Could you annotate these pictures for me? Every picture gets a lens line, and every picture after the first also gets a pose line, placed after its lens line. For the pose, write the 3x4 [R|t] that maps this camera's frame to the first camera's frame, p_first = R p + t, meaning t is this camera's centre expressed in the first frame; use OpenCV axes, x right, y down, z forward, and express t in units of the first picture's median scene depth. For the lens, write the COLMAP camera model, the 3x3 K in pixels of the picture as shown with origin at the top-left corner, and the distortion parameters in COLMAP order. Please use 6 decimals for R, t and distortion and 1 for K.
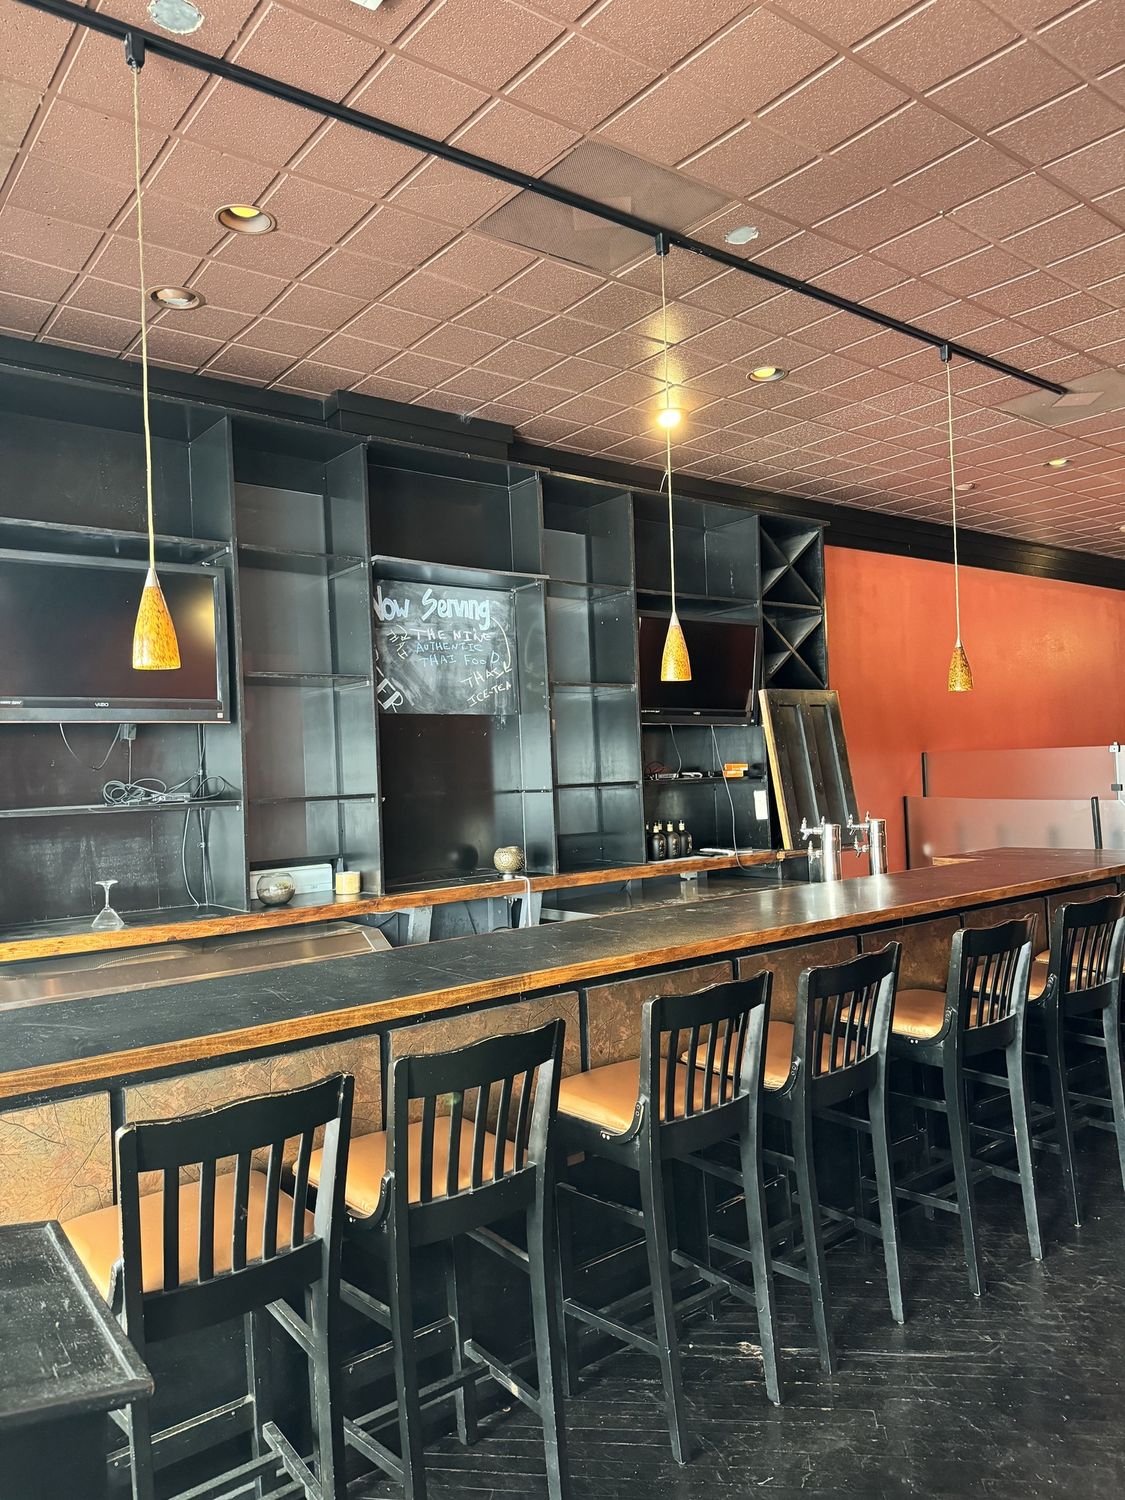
lens RADIAL K [[1062.7, 0, 562.5], [0, 1062.7, 750.0], [0, 0, 1]] dist [0.084182, -0.132573]
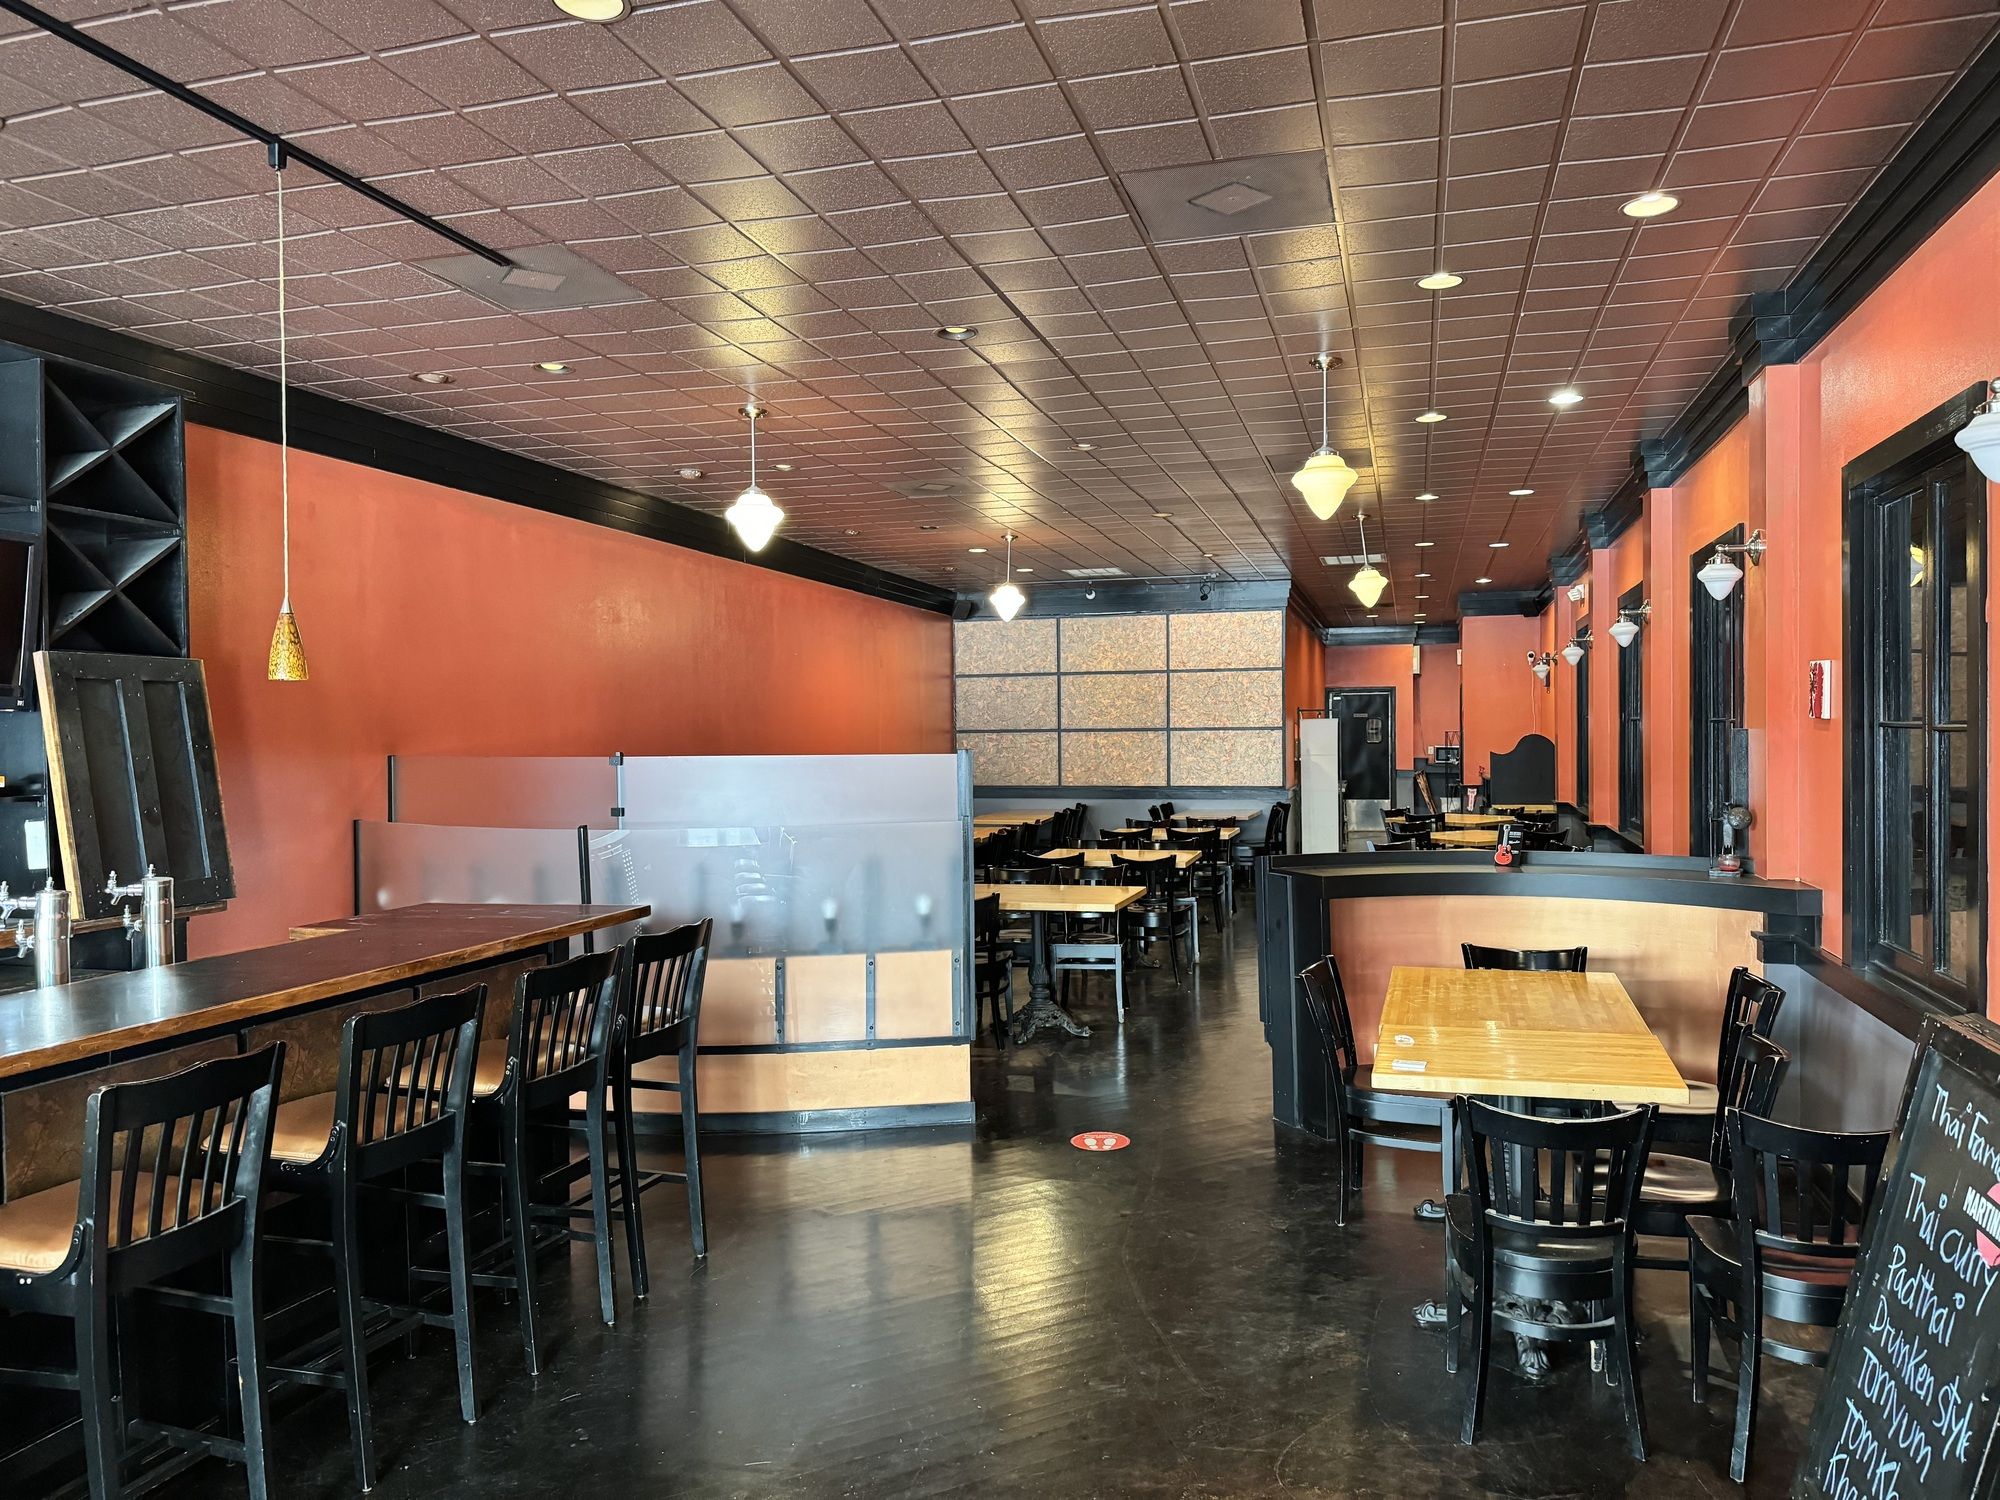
lens RADIAL K [[1411.1, 0, 1011.3], [0, 1411.1, 750.2], [0, 0, 1]] dist [0.123667, -0.133014]
pose [[0.814238, 0.023996, 0.580035, 0.159004], [-0.032203, 0.999474, 0.003858, -0.021919], [-0.579638, -0.021820, 0.814582, 0.022695]]
